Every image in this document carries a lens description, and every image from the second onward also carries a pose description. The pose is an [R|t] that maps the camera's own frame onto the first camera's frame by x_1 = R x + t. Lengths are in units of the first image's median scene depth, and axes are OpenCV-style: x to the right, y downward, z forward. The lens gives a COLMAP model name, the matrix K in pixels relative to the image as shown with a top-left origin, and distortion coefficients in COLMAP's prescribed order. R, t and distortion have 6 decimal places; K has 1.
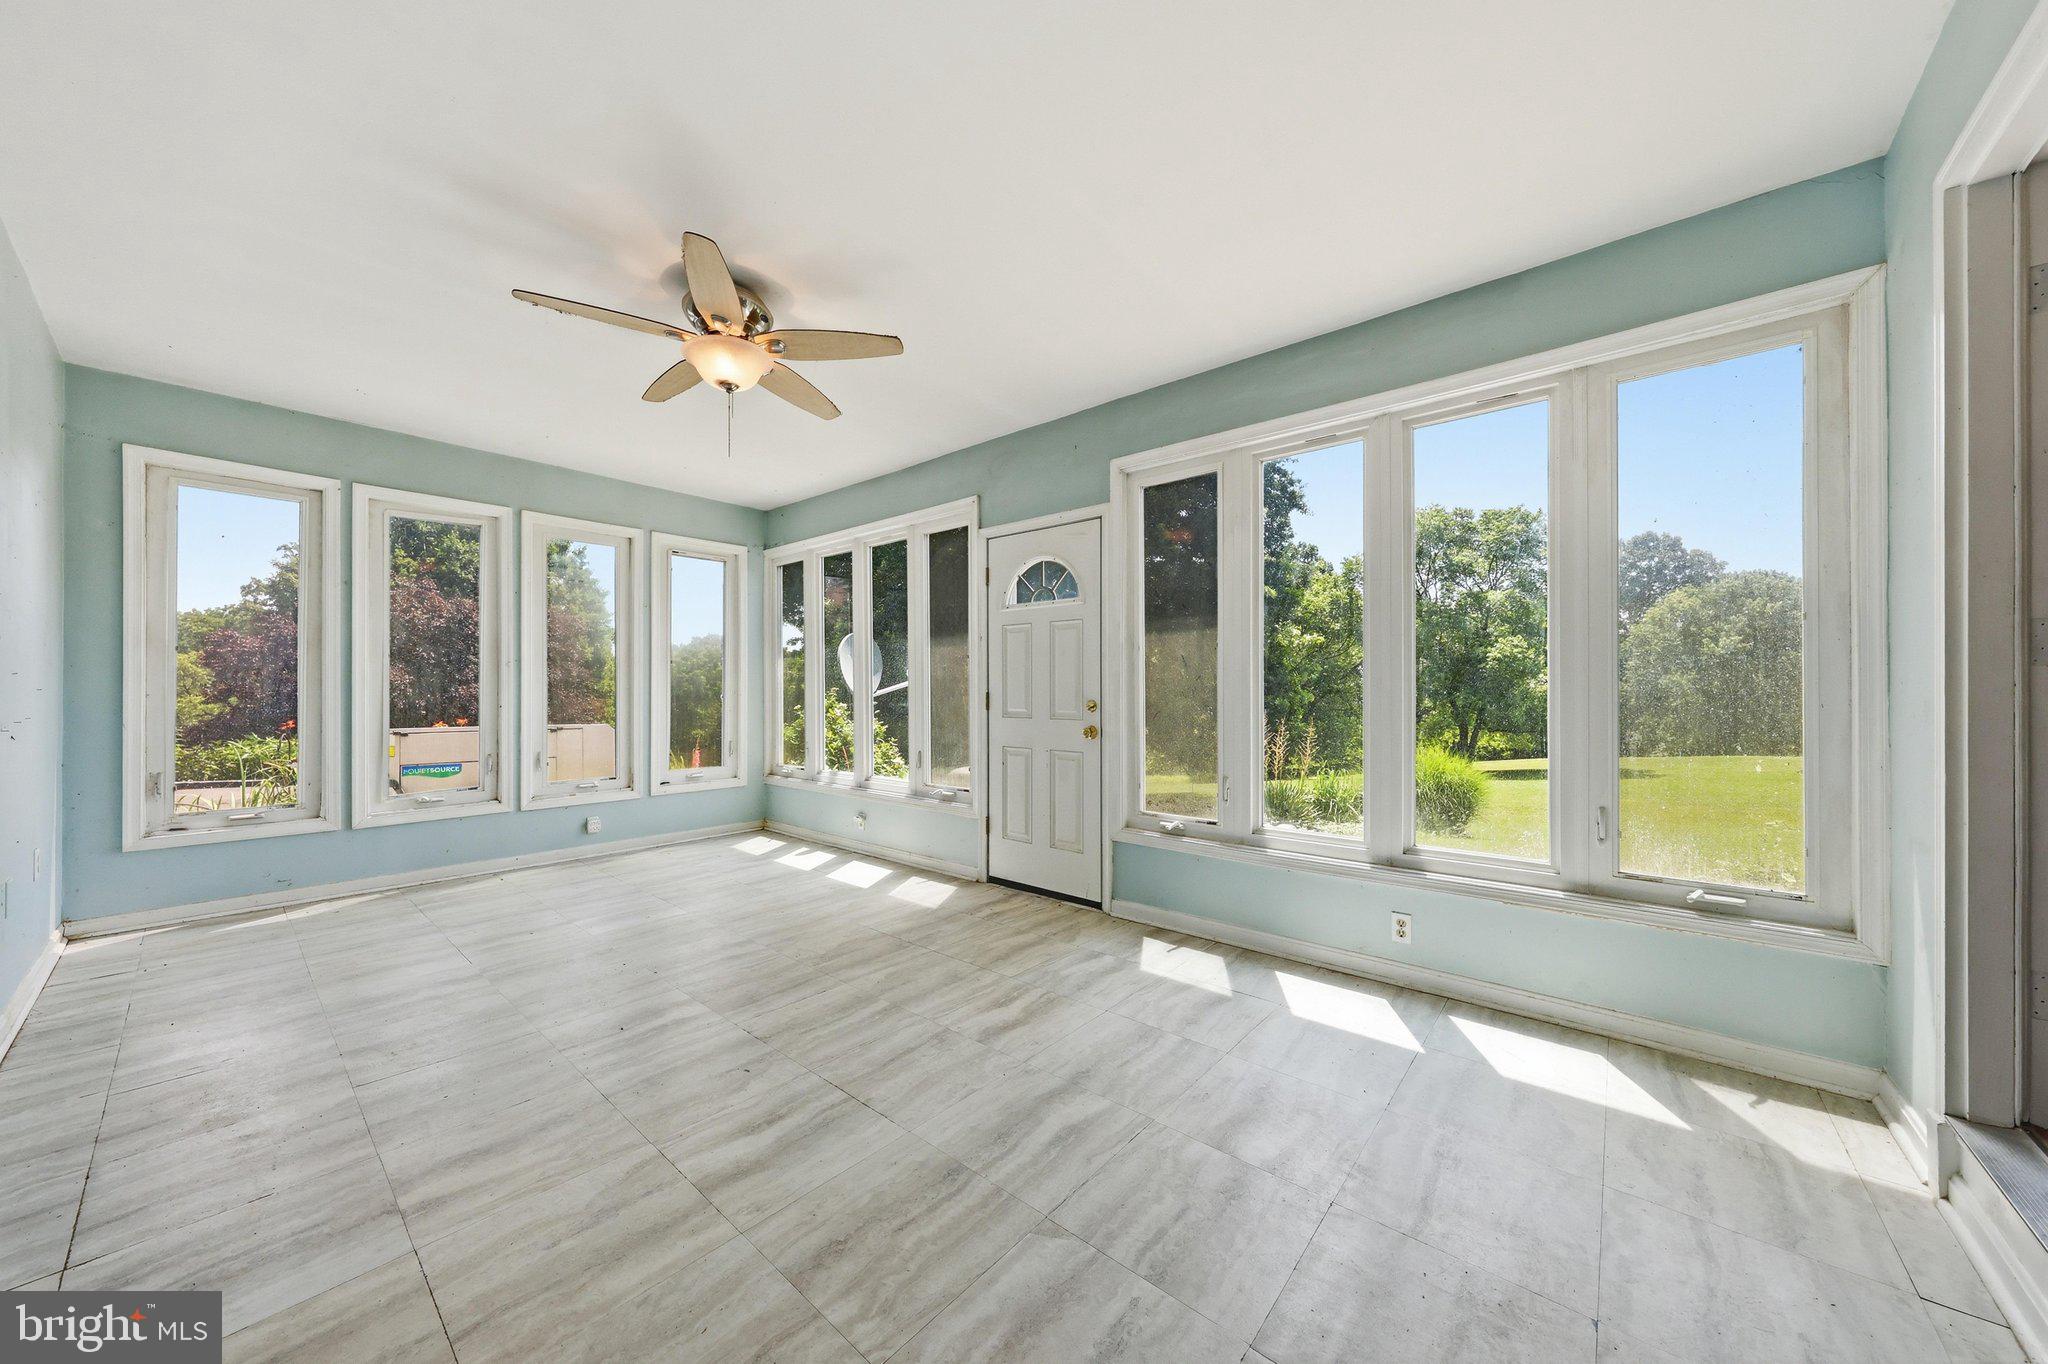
lens RADIAL K [[700.6, 0, 1041.1], [0, 700.6, 688.3], [0, 0, 1]] dist [0.002044, 0.000180]
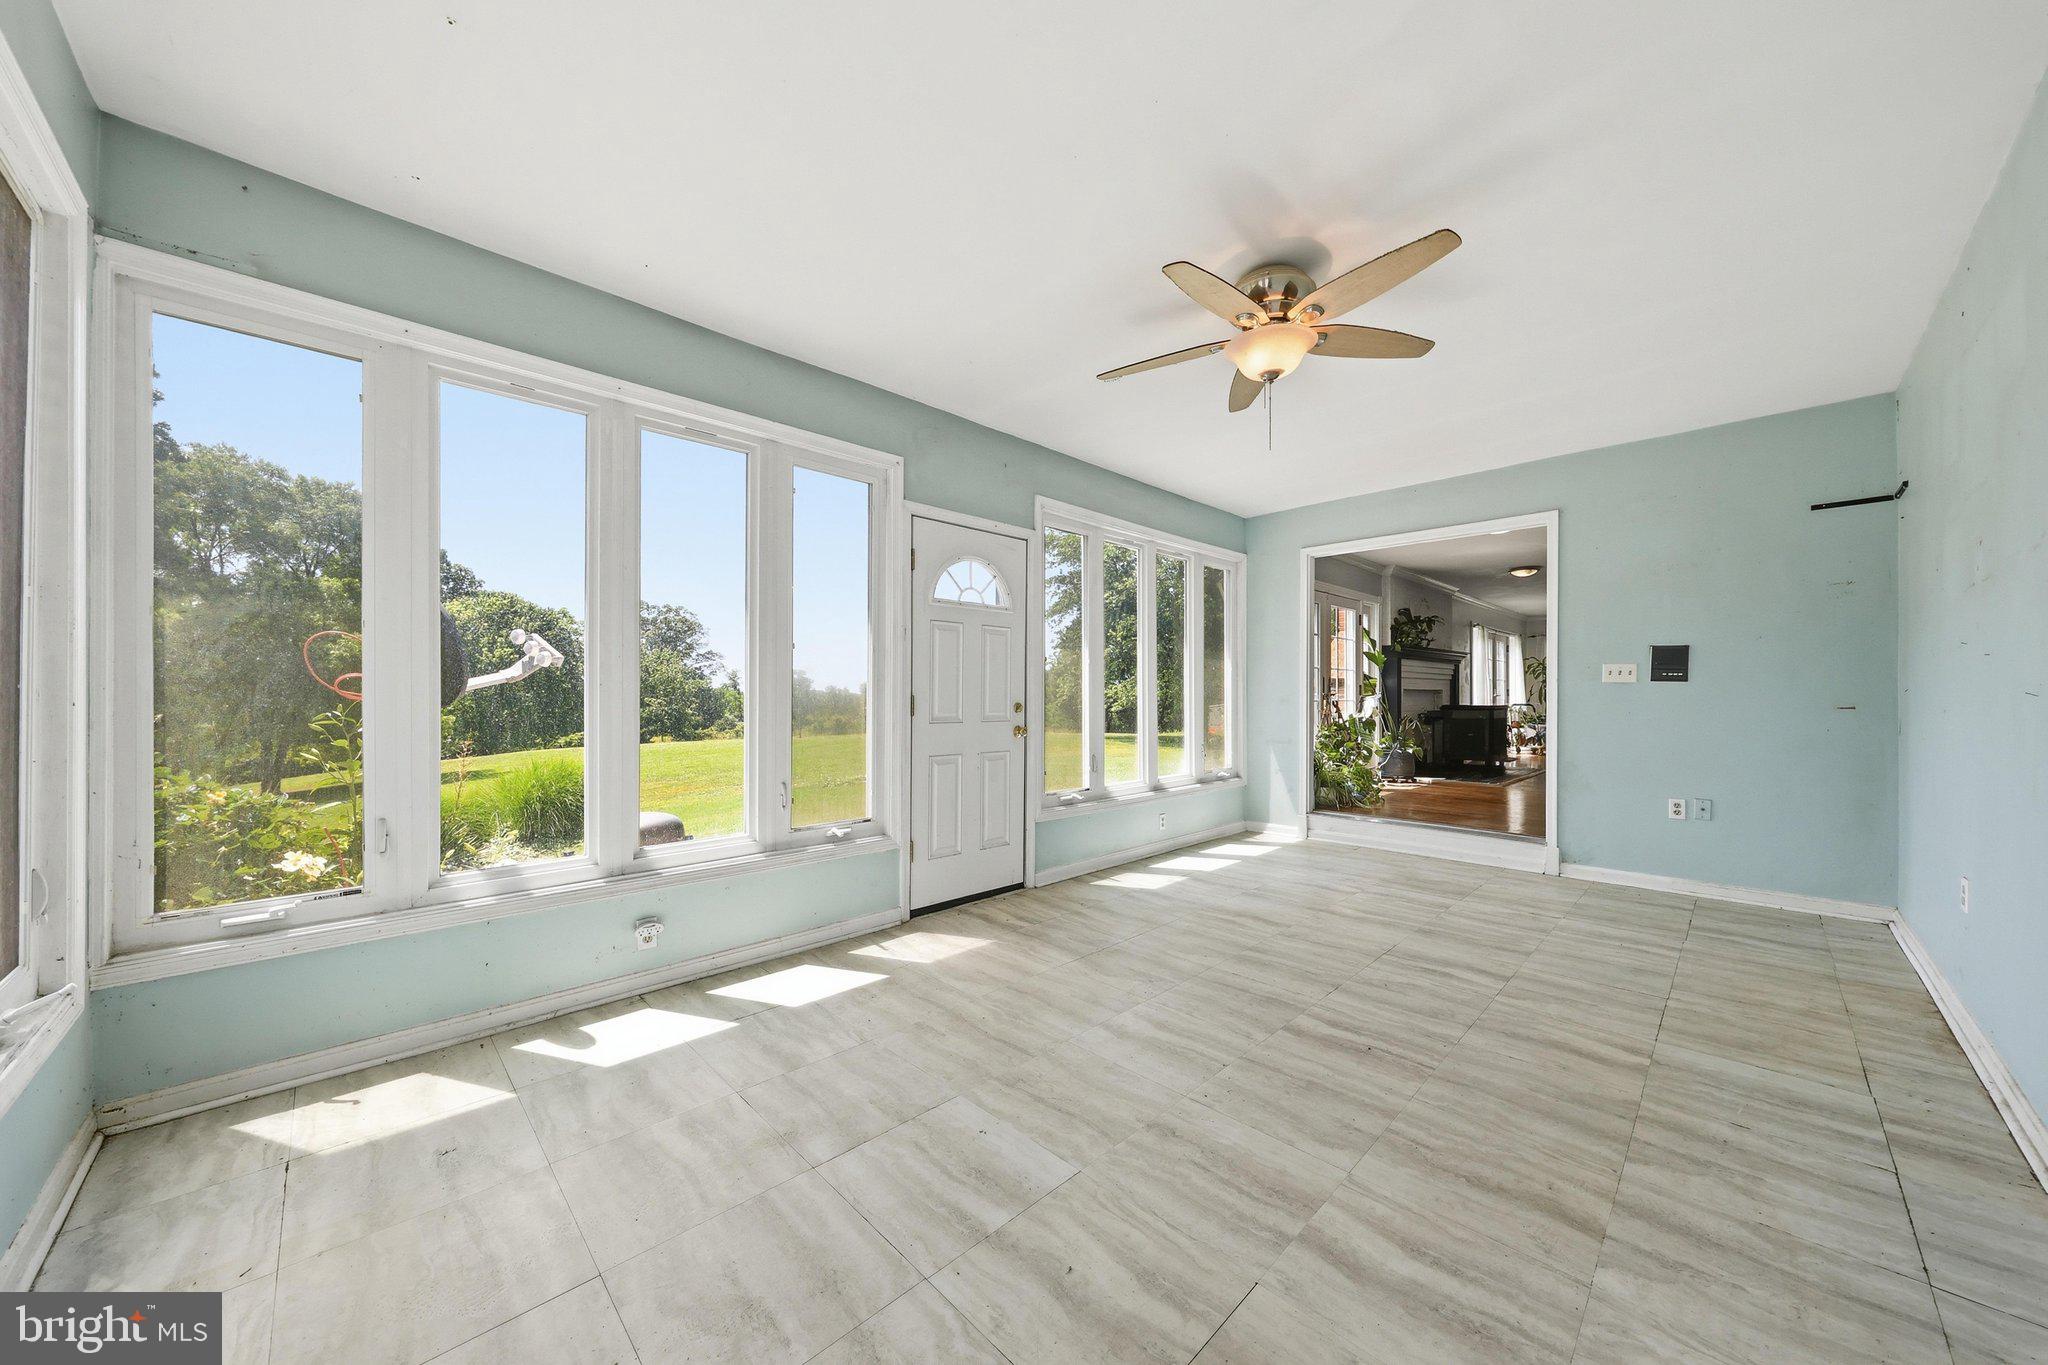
lens RADIAL K [[700.6, 0, 1019.7], [0, 700.6, 676.7], [0, 0, 1]] dist [0.002044, 0.000180]
pose [[0.106170, 0.029143, 0.993921, -1.019244], [-0.004723, 0.999574, -0.028804, 0.009525], [-0.994337, -0.001636, 0.106263, 0.871574]]
